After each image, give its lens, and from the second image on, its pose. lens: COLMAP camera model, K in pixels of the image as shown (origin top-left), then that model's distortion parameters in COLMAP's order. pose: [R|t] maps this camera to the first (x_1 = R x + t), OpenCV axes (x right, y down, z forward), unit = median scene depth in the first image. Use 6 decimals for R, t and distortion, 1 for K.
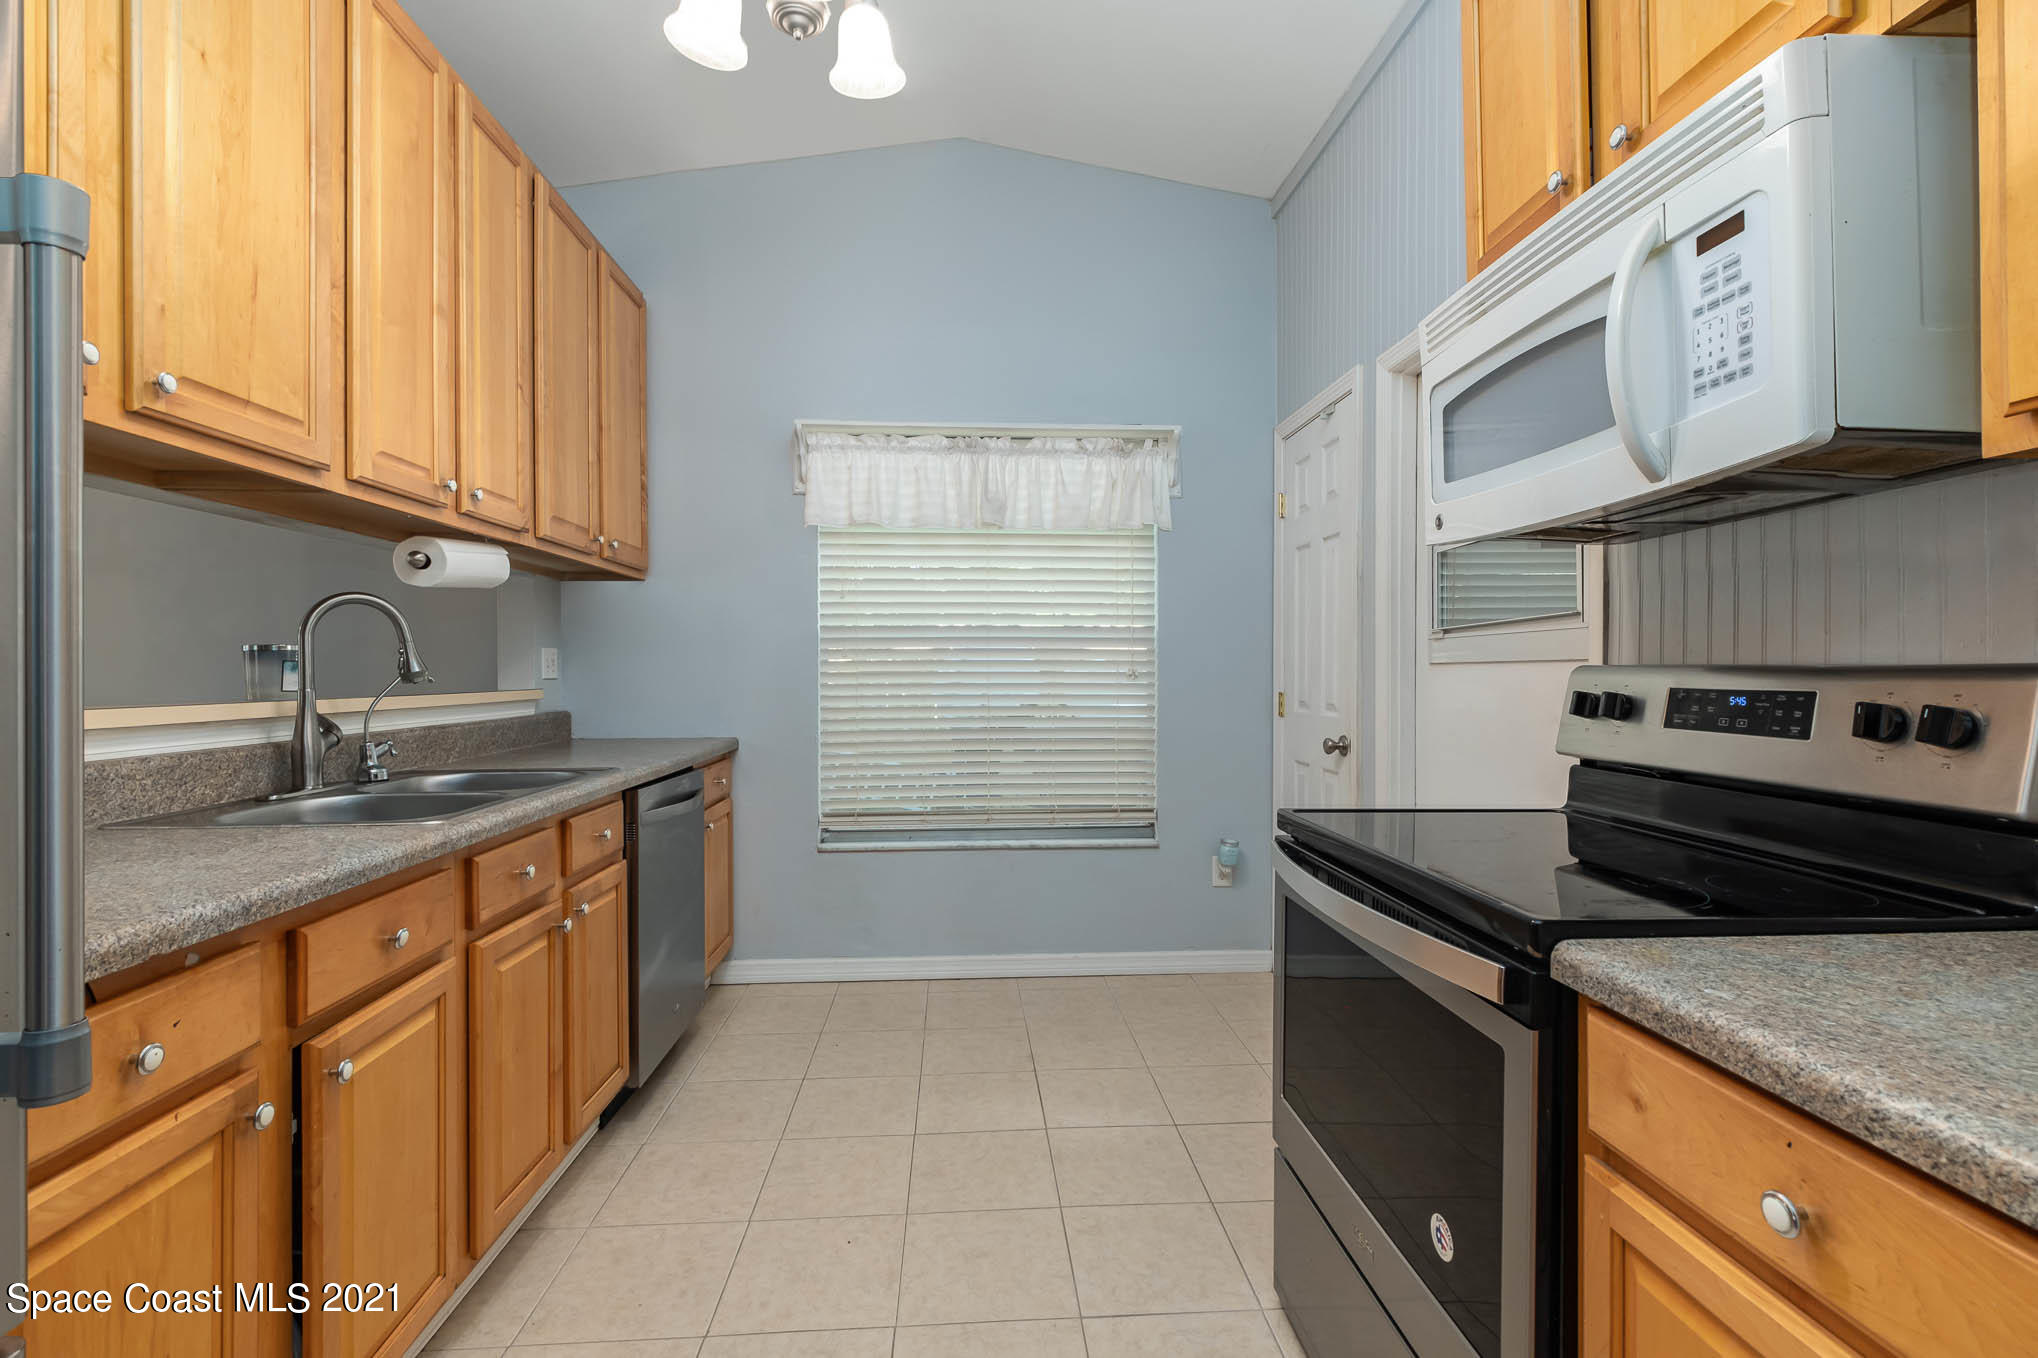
lens RADIAL K [[889.9, 0, 1021.1], [0, 889.9, 670.6], [0, 0, 1]] dist [0.008742, -0.000071]
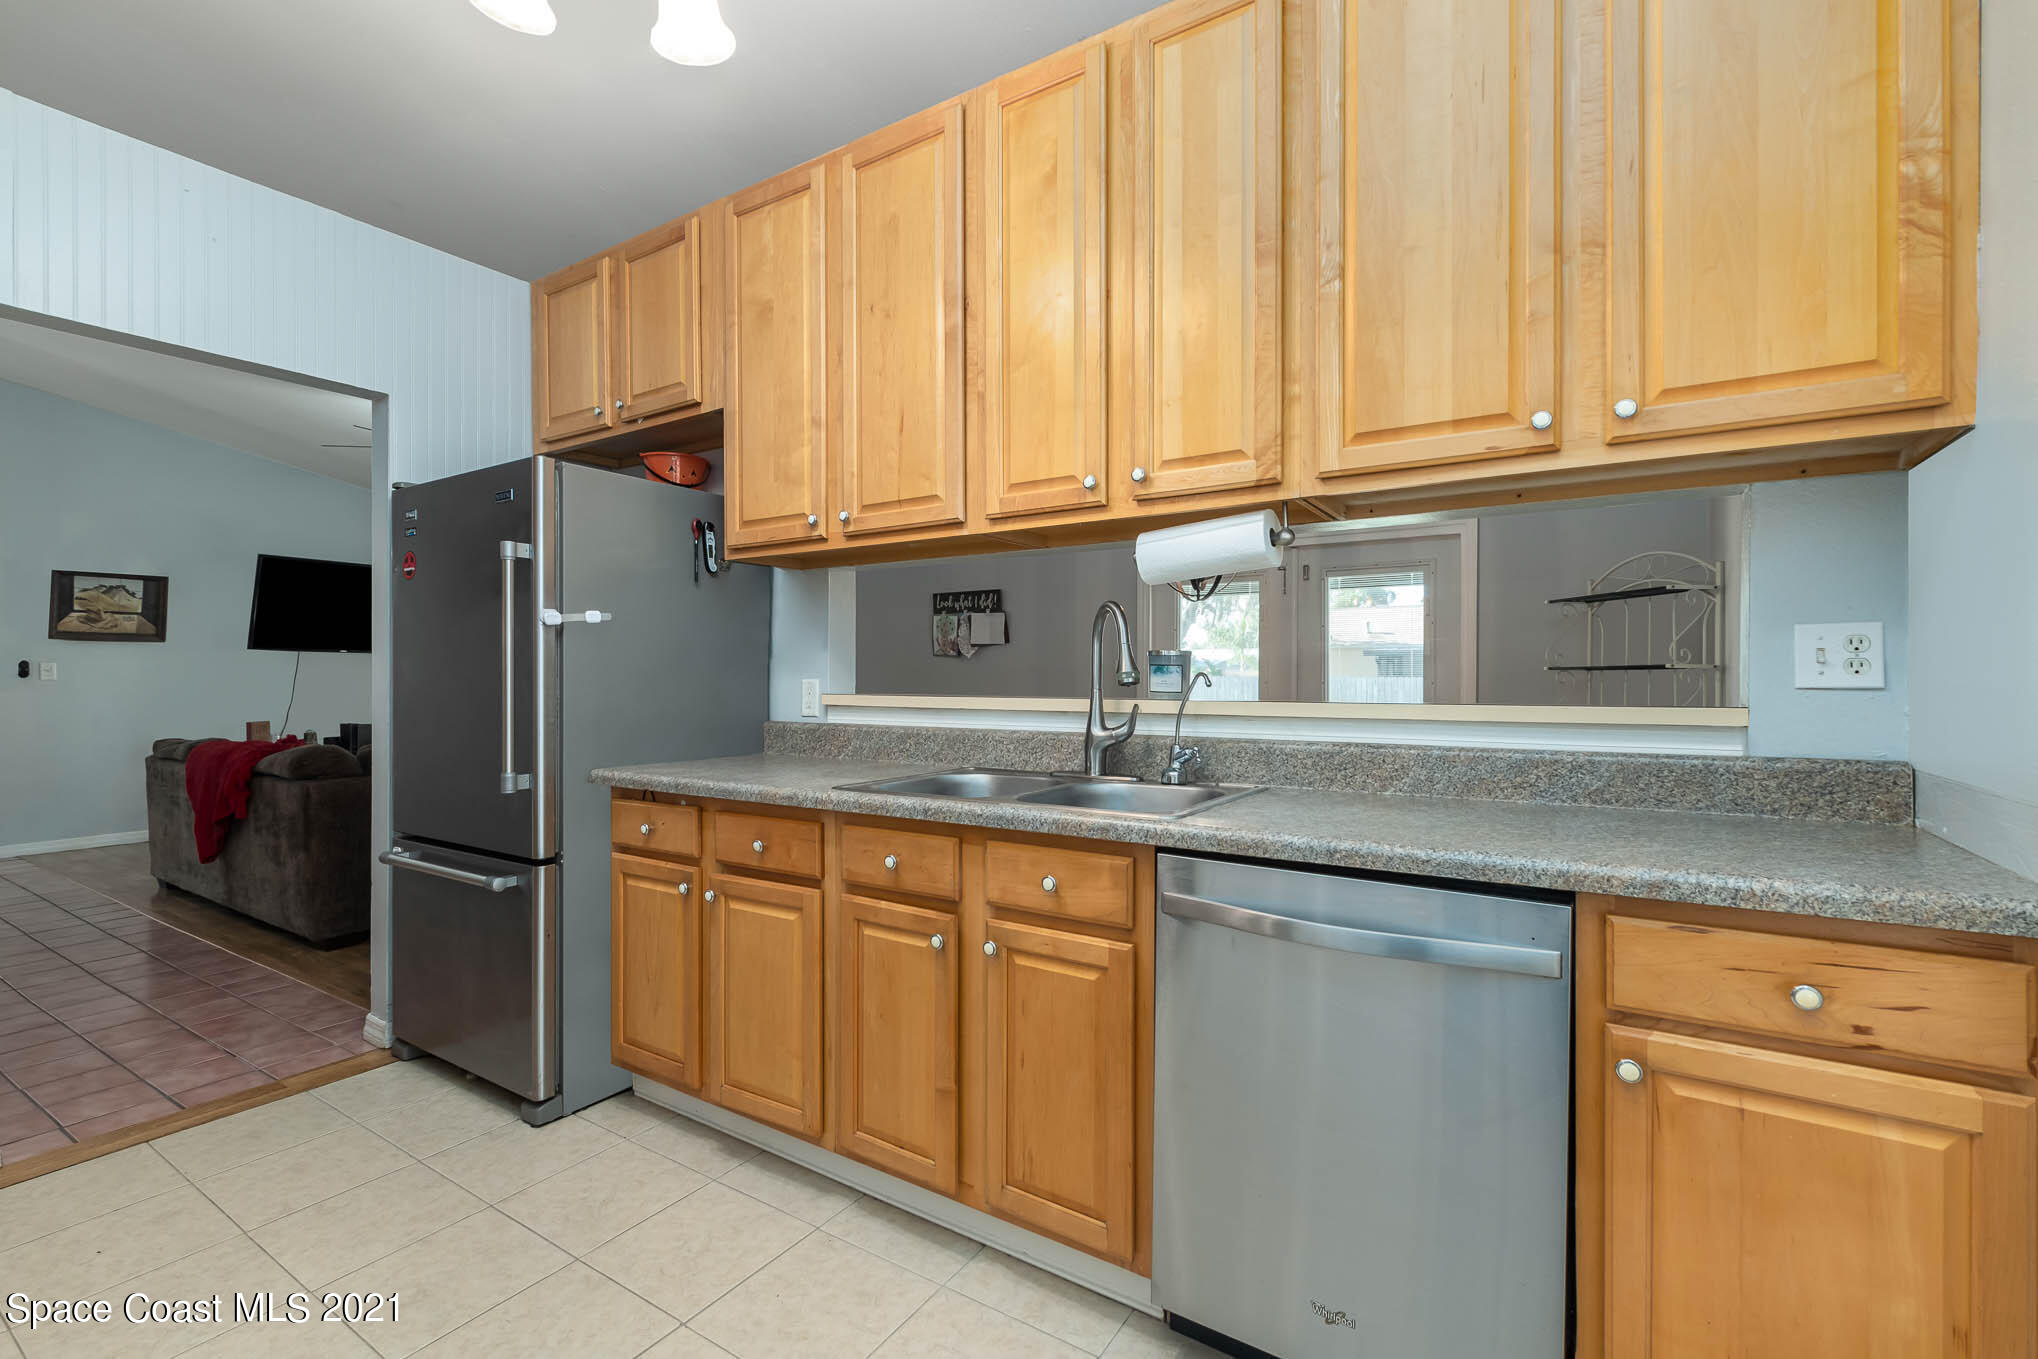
lens RADIAL K [[889.9, 0, 1022.1], [0, 889.9, 680.6], [0, 0, 1]] dist [0.008742, -0.000071]
pose [[-0.597932, 0.004620, -0.801533, 0.207206], [0.001955, 0.999989, 0.004306, 0.003722], [0.801544, 0.001007, -0.597934, 1.725670]]
